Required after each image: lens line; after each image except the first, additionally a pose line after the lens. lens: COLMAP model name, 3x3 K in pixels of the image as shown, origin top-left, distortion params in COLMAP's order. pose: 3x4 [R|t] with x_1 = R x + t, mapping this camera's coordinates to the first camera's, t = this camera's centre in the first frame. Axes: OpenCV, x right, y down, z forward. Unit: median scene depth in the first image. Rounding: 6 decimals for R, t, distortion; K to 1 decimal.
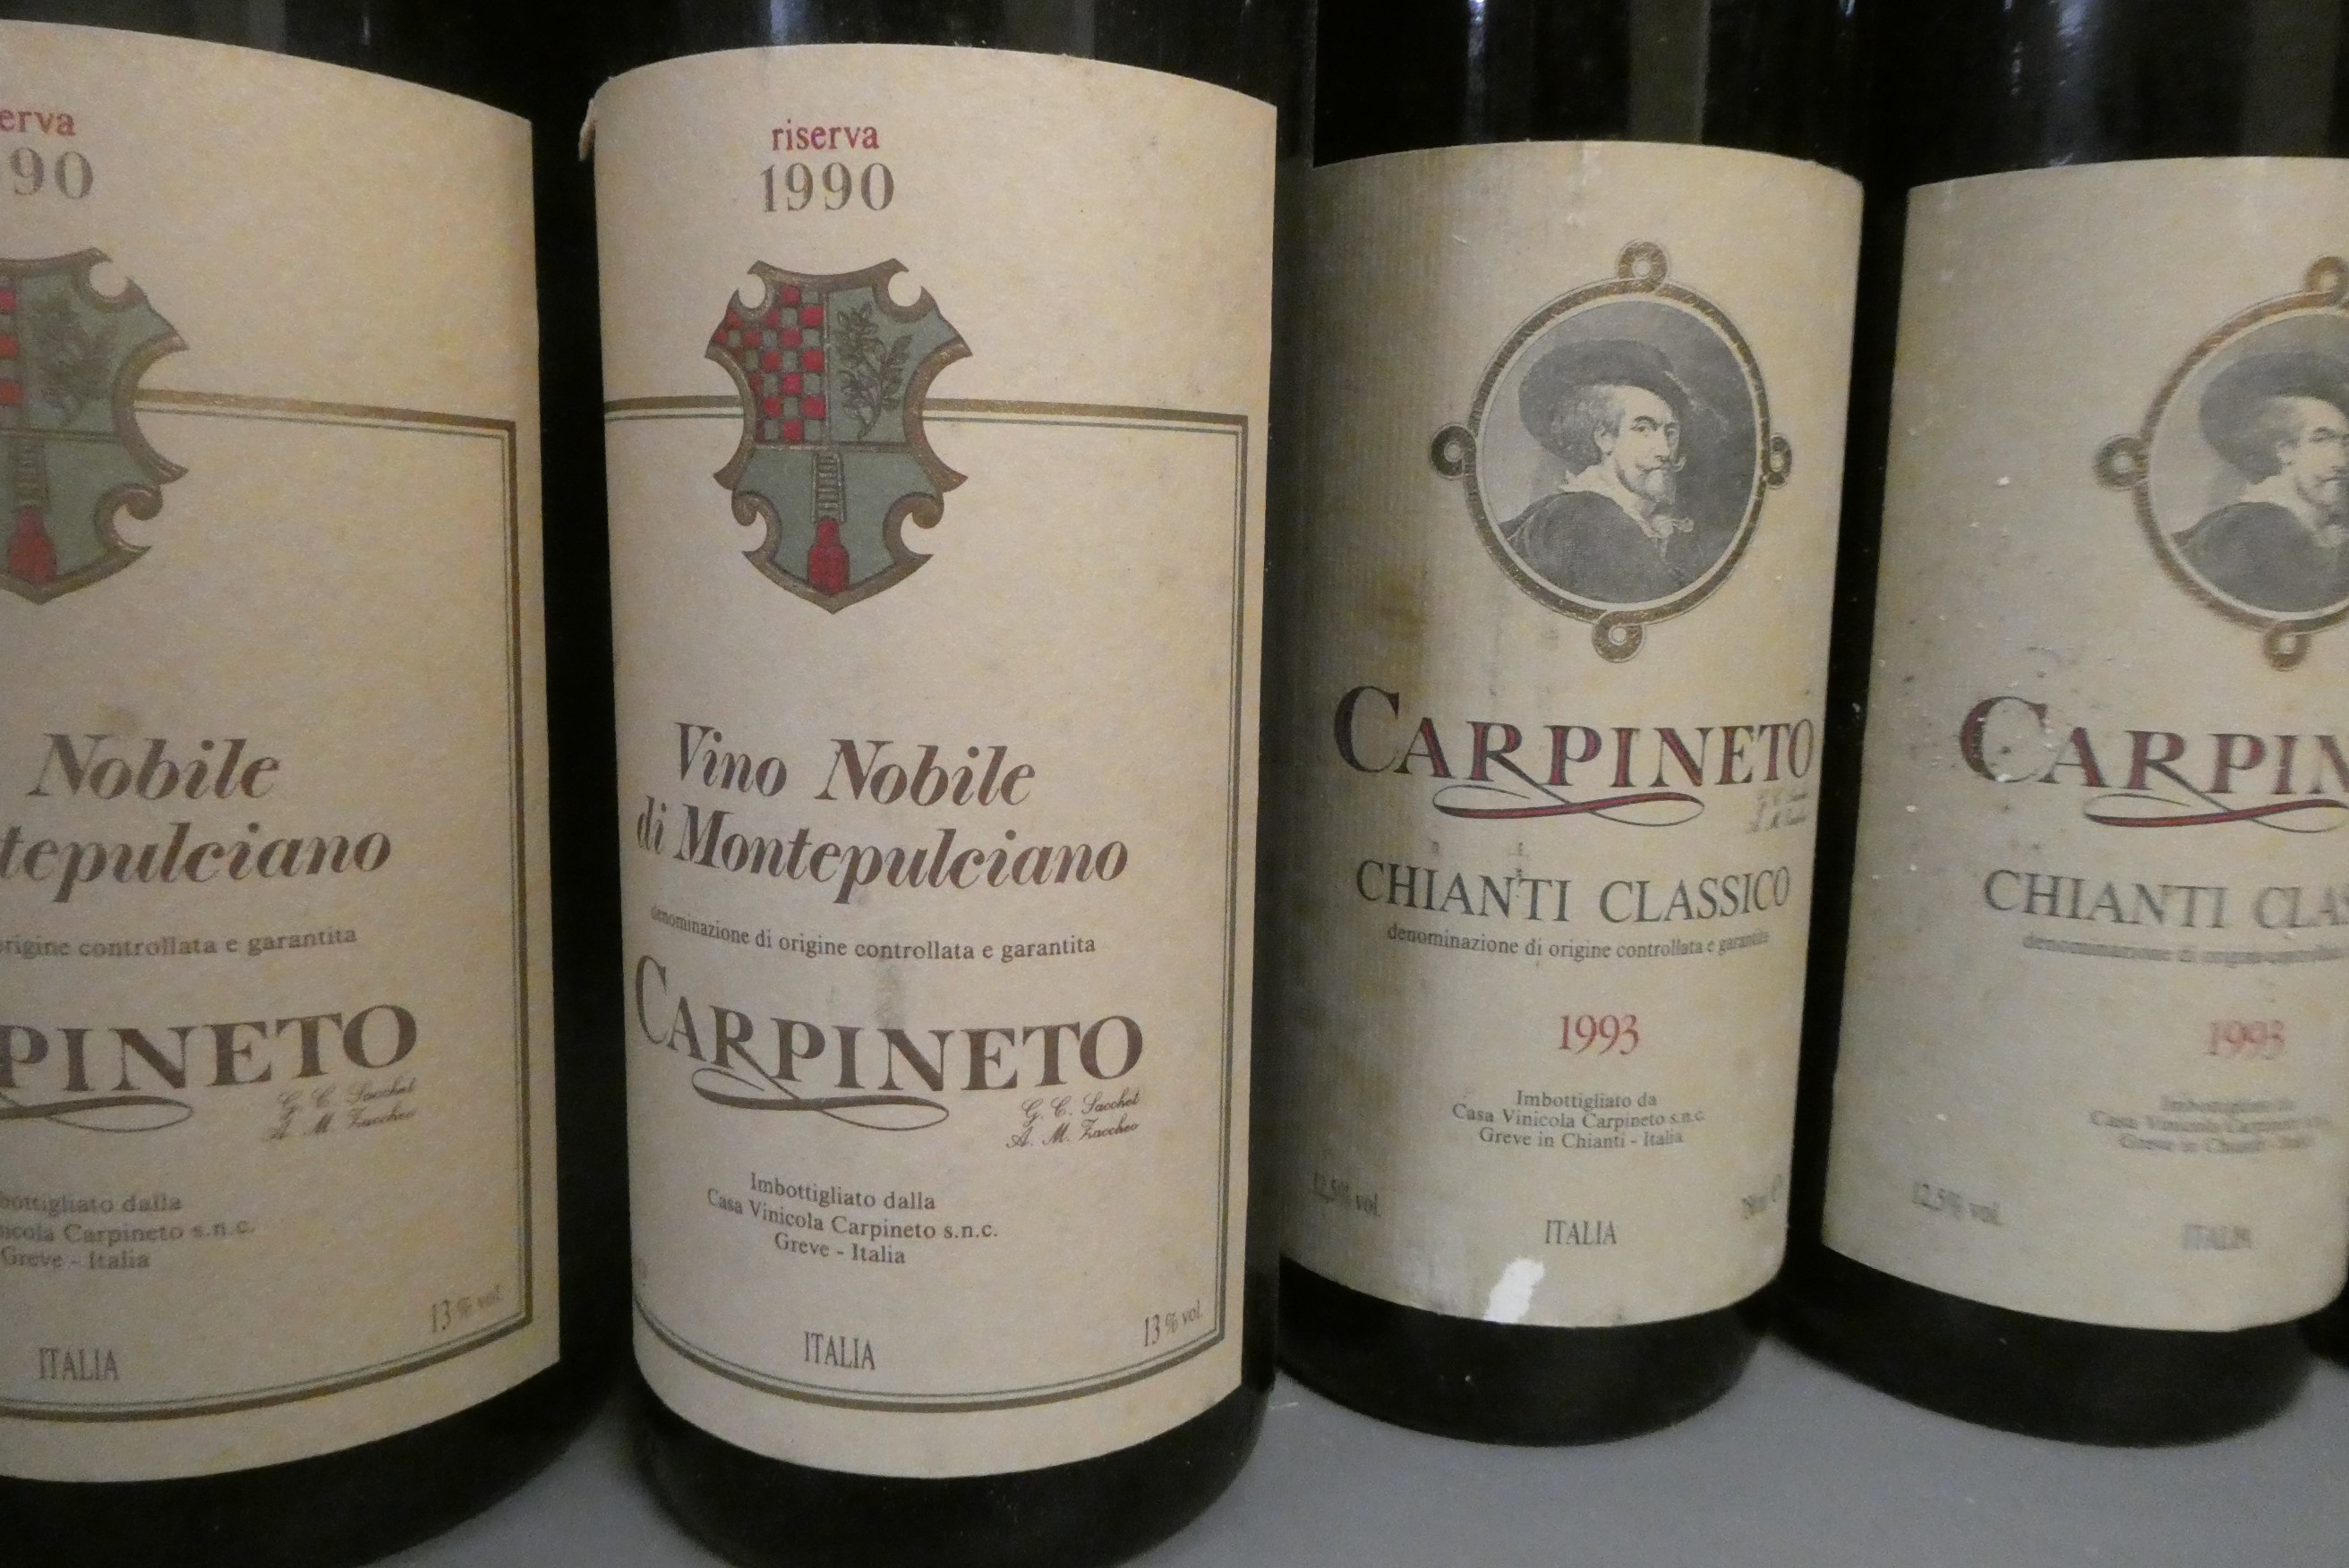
lens RADIAL K [[1633.0, 0, 1174.5], [0, 1633.0, 784.0], [0, 0, 1]] dist [0.007168, -0.002057]
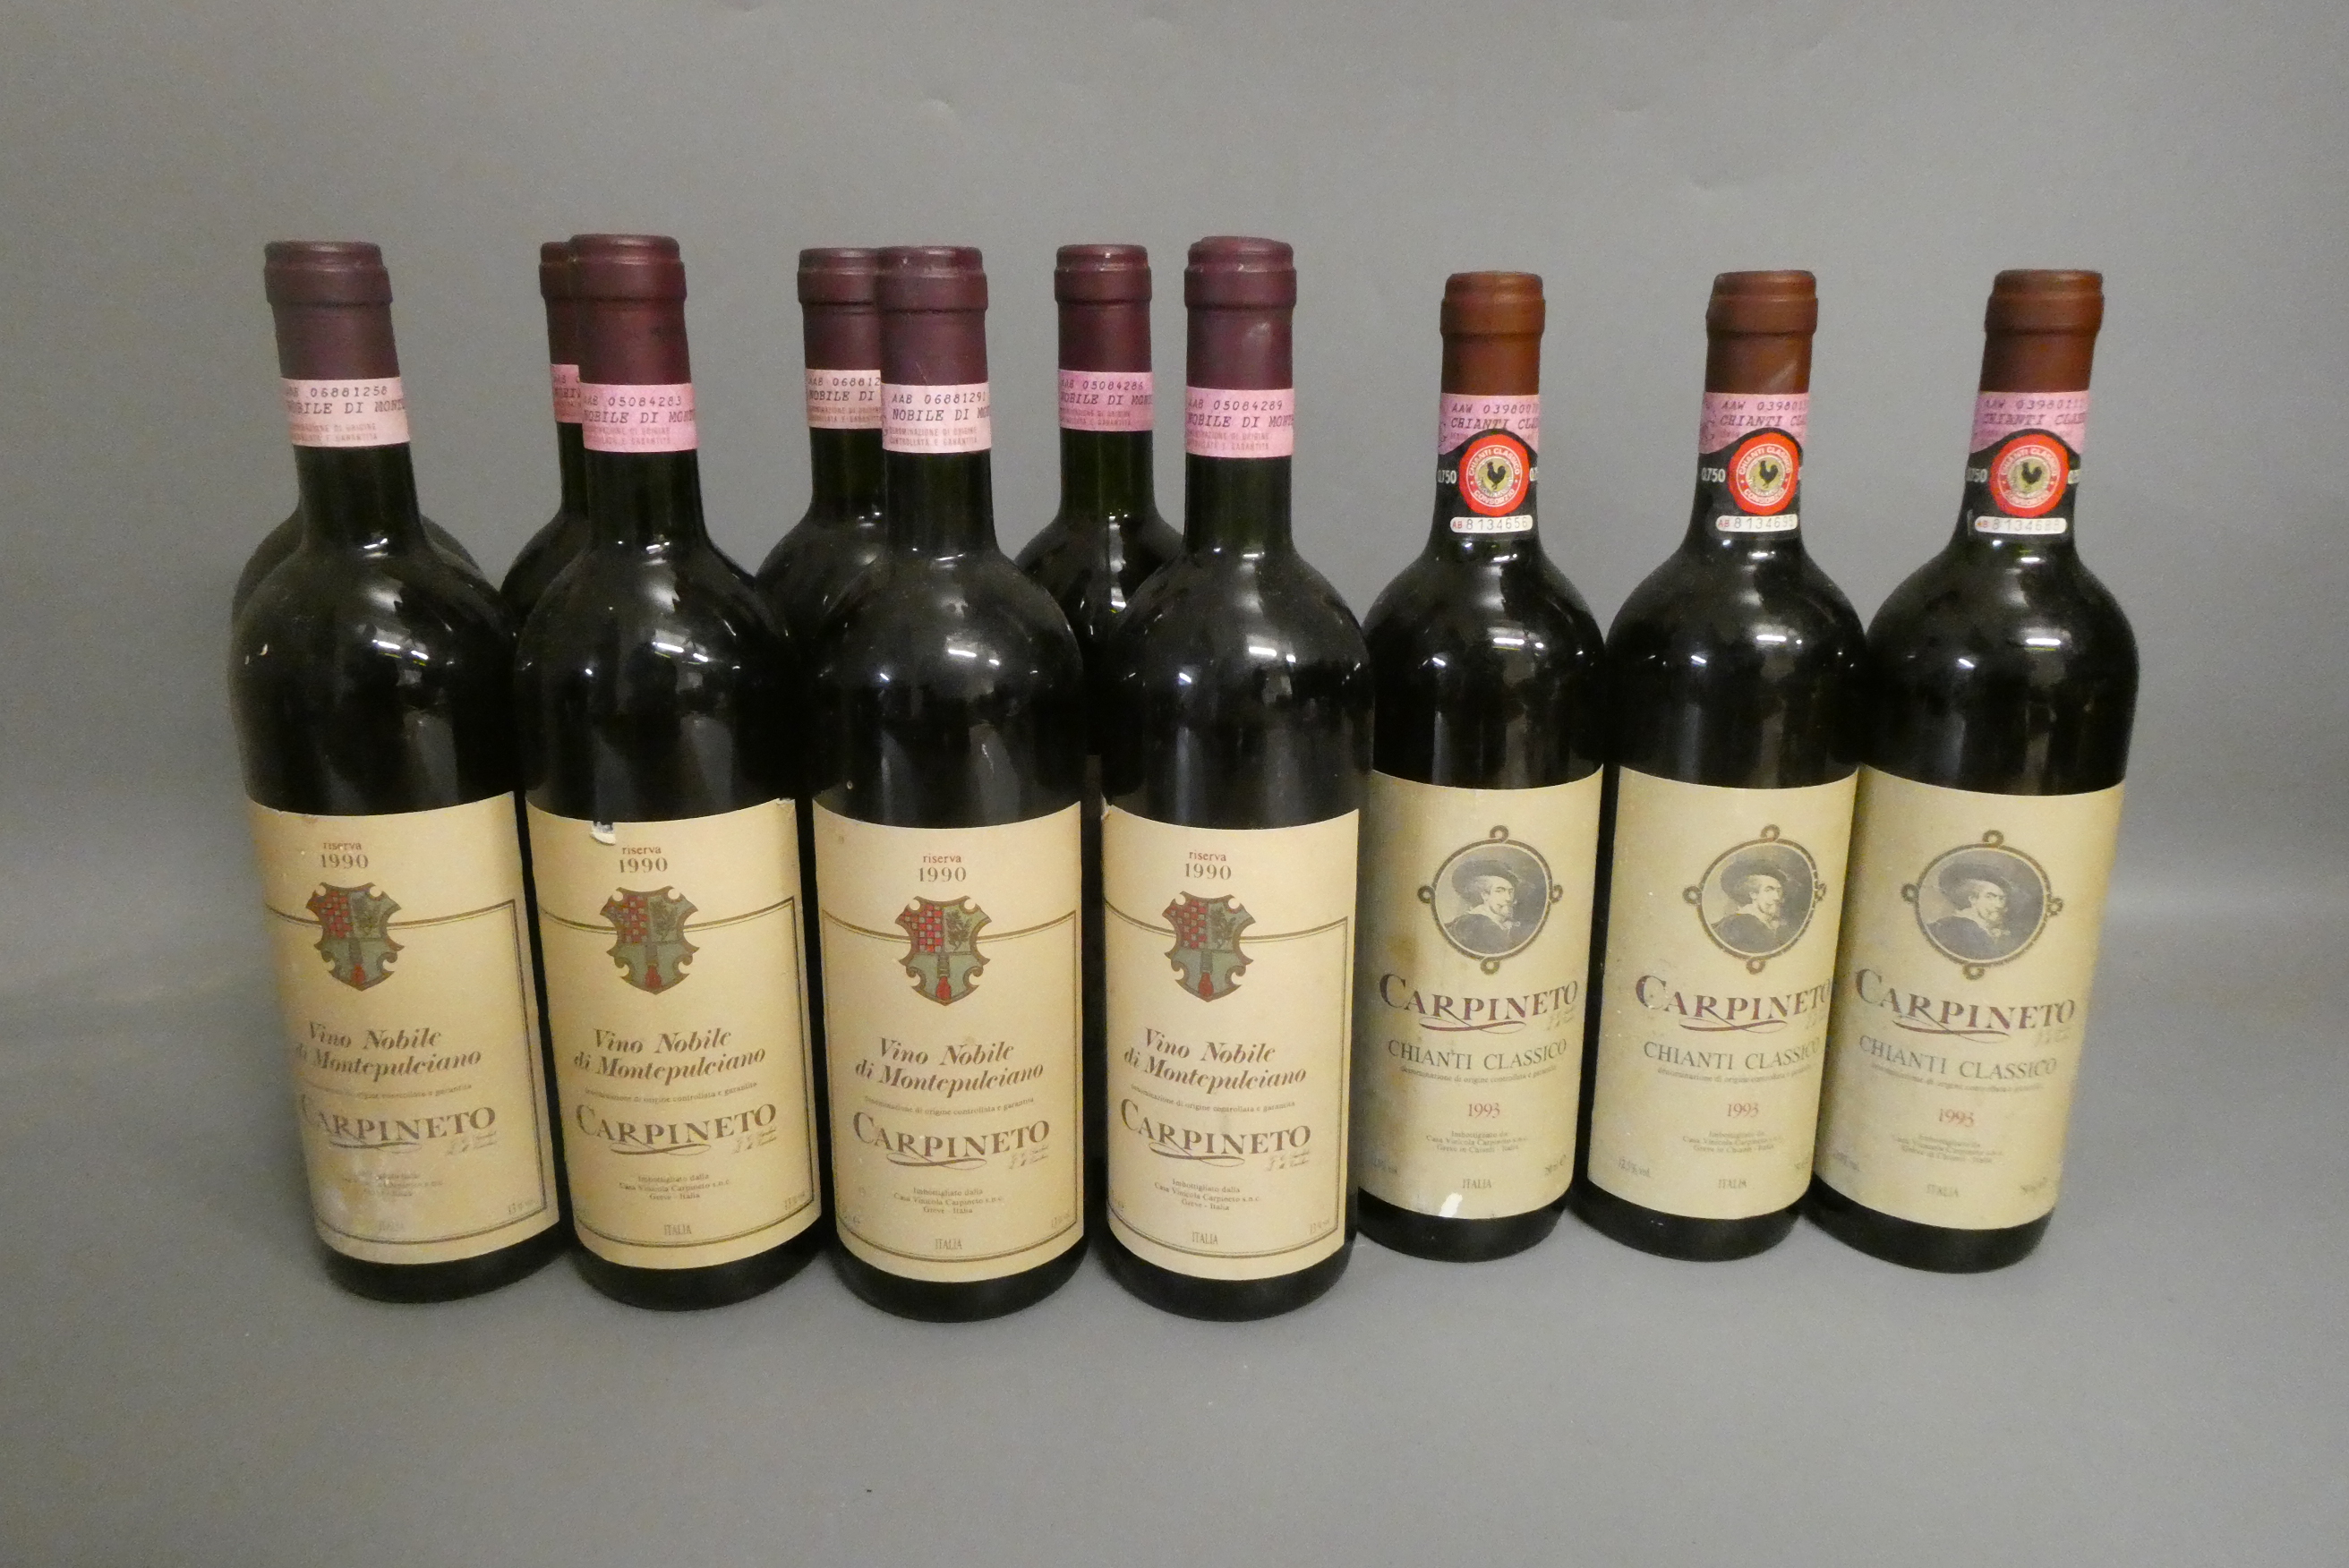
lens RADIAL K [[1633.0, 0, 1174.5], [0, 1633.0, 784.0], [0, 0, 1]] dist [0.007168, -0.002057]
pose [[0.999425, -0.010984, -0.032080, -0.139091], [0.015390, 0.989959, 0.140515, -0.742956], [0.030214, -0.140928, 0.989559, -1.515744]]
